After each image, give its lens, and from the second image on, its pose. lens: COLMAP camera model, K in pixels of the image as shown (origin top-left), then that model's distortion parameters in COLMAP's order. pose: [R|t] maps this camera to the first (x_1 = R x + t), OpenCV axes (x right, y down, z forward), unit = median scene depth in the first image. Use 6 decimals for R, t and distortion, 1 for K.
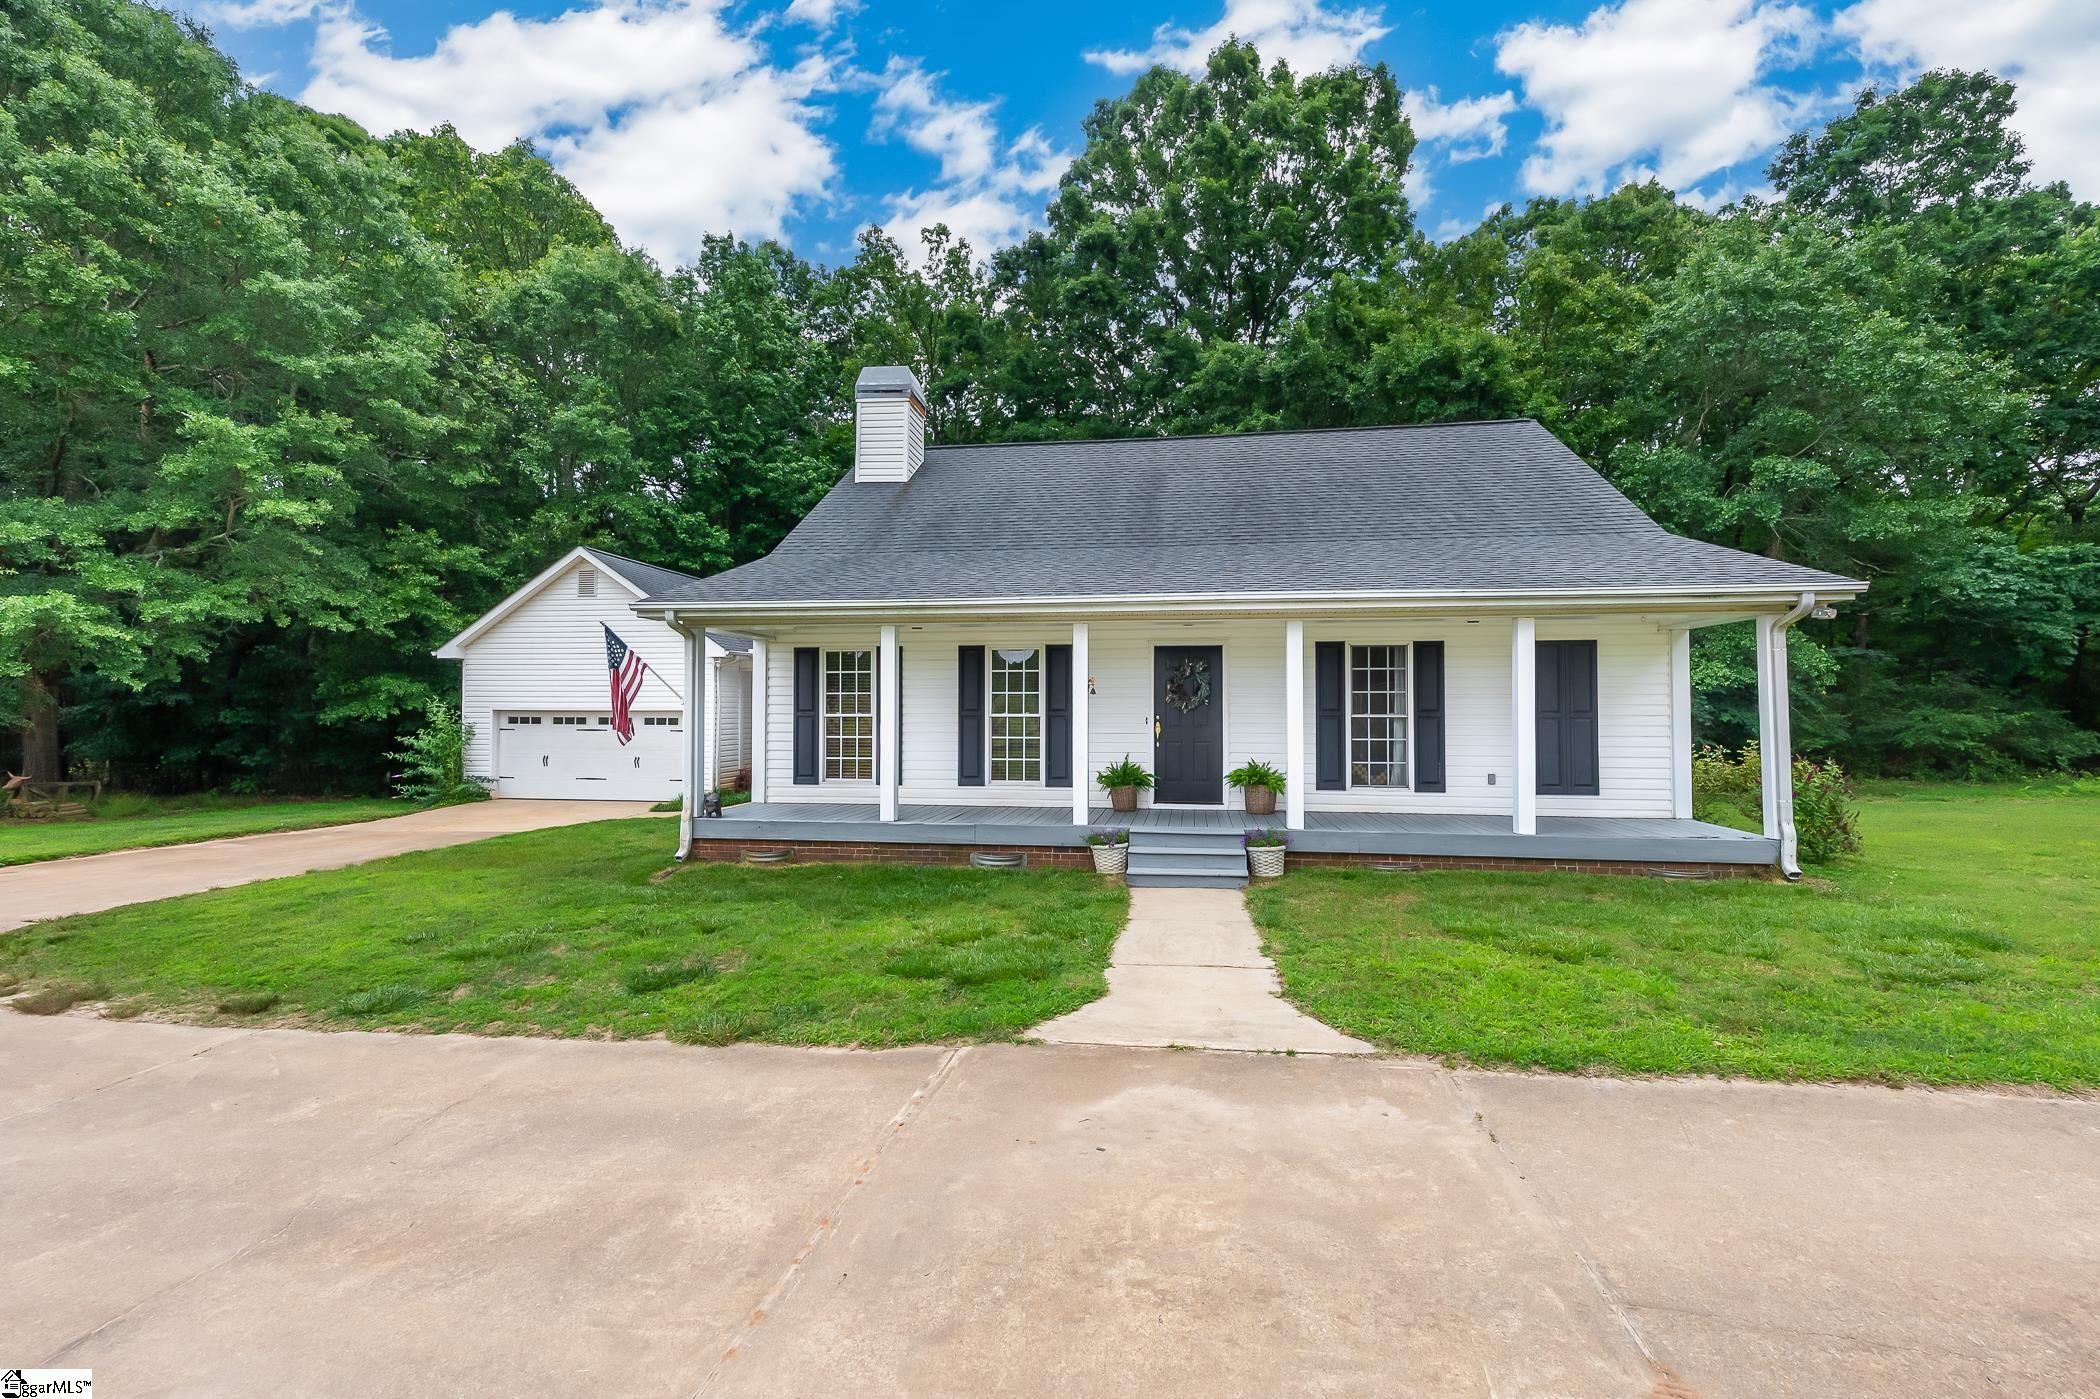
lens RADIAL K [[877.8, 0, 1054.6], [0, 877.8, 696.1], [0, 0, 1]] dist [0.012235, -0.000511]
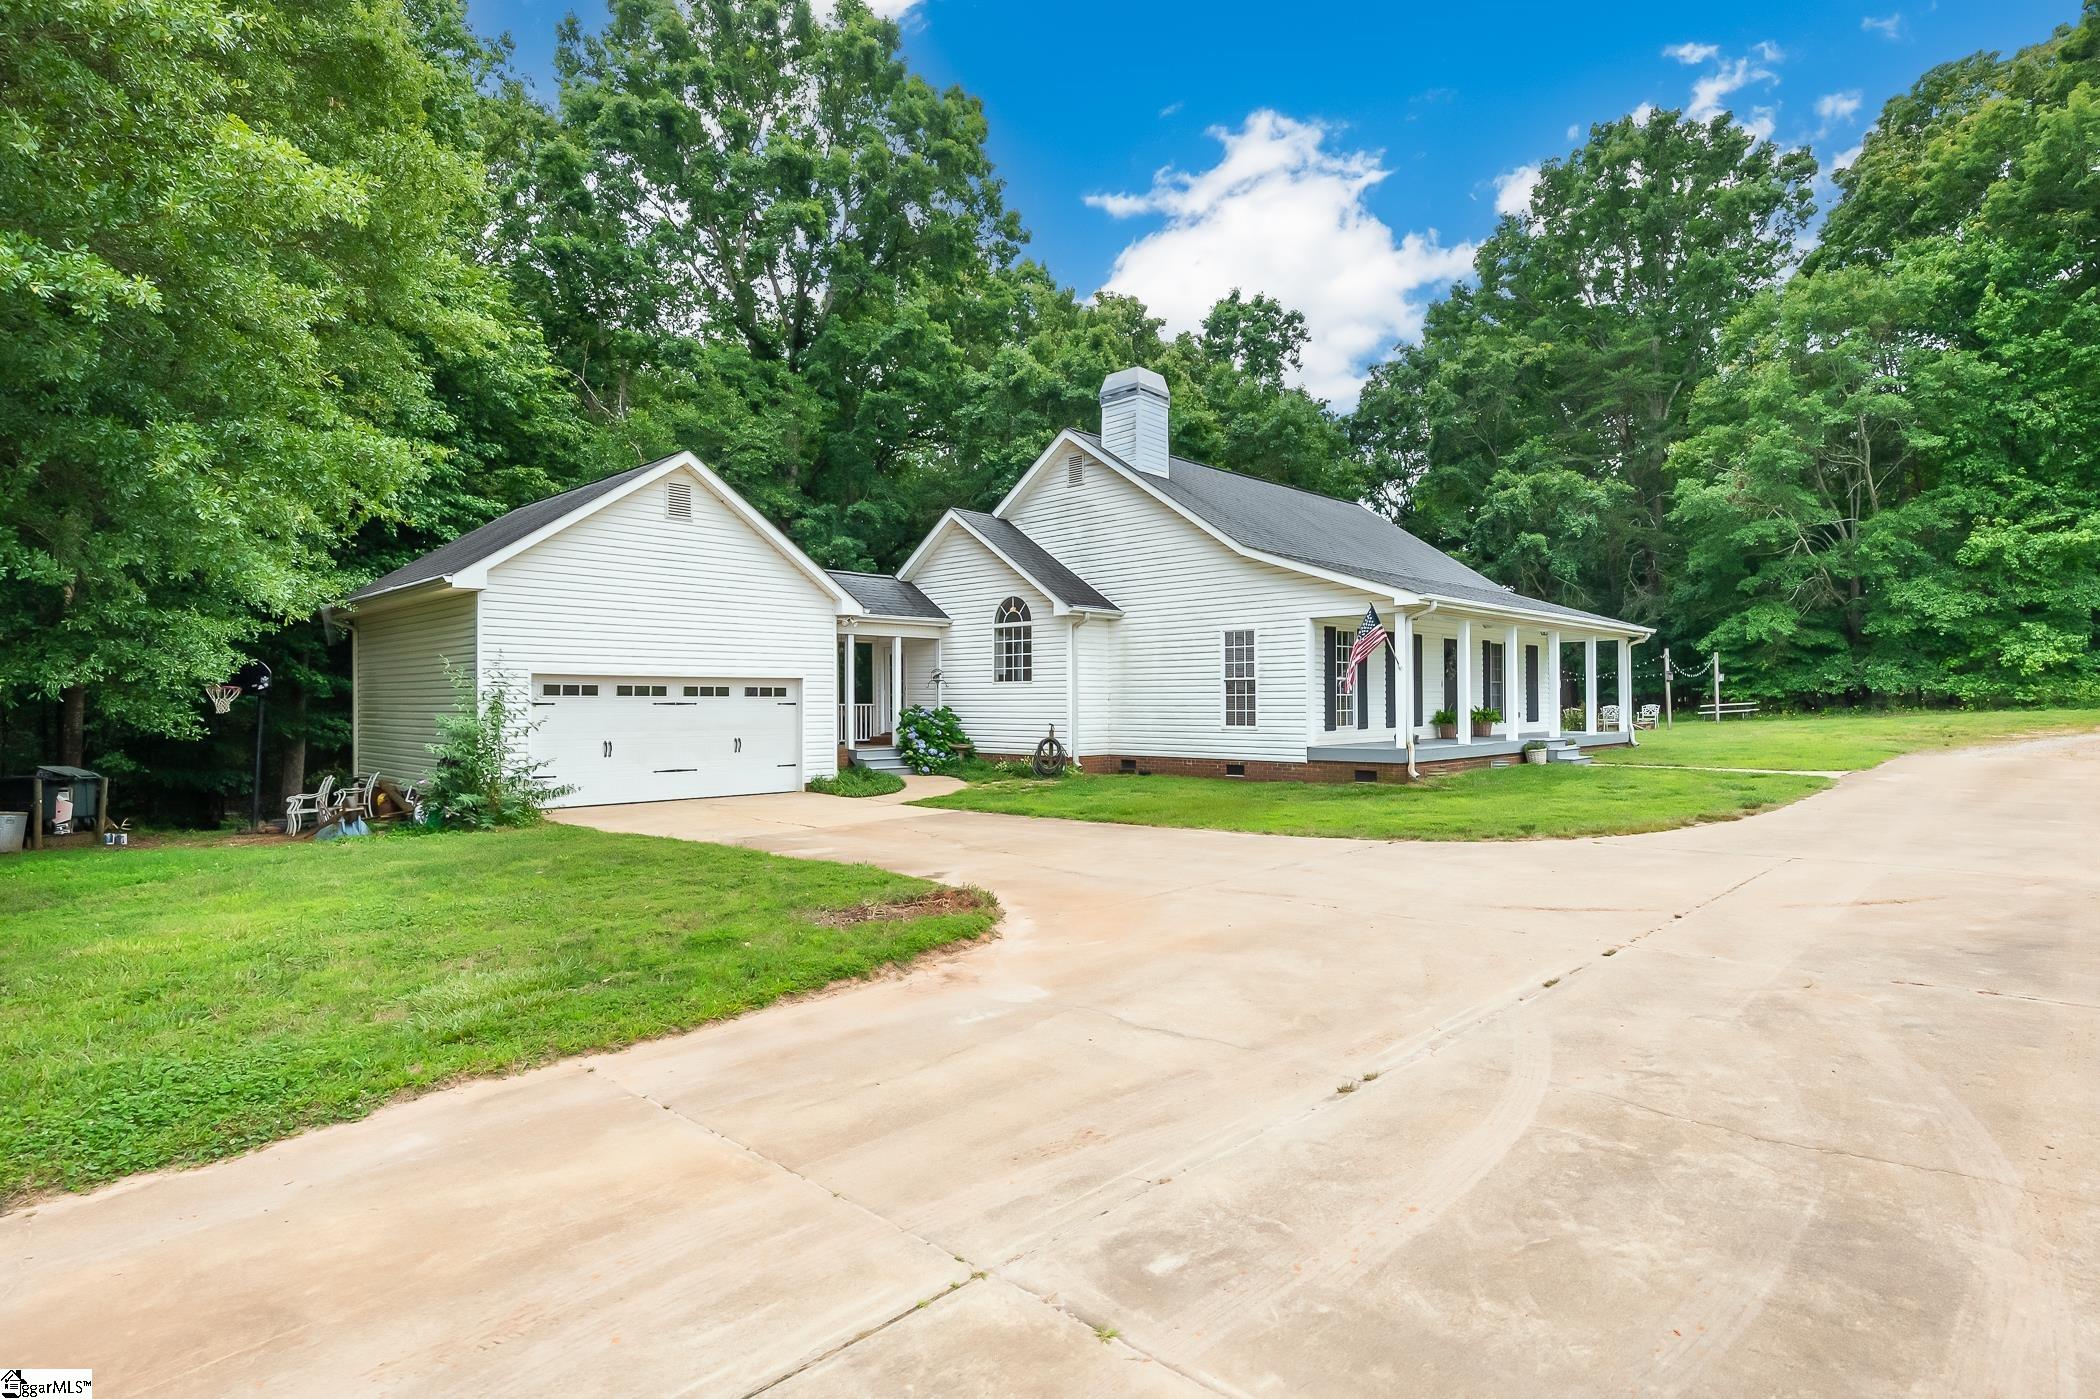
lens RADIAL K [[1026.5, 0, 1050.0], [0, 1026.5, 699.5], [0, 0, 1]] dist [0.000808, -0.000515]
pose [[0.552367, -0.010345, 0.833537, -1.085668], [-0.023635, 0.999327, 0.028066, 0.004038], [-0.833266, -0.035203, 0.551751, 0.283200]]
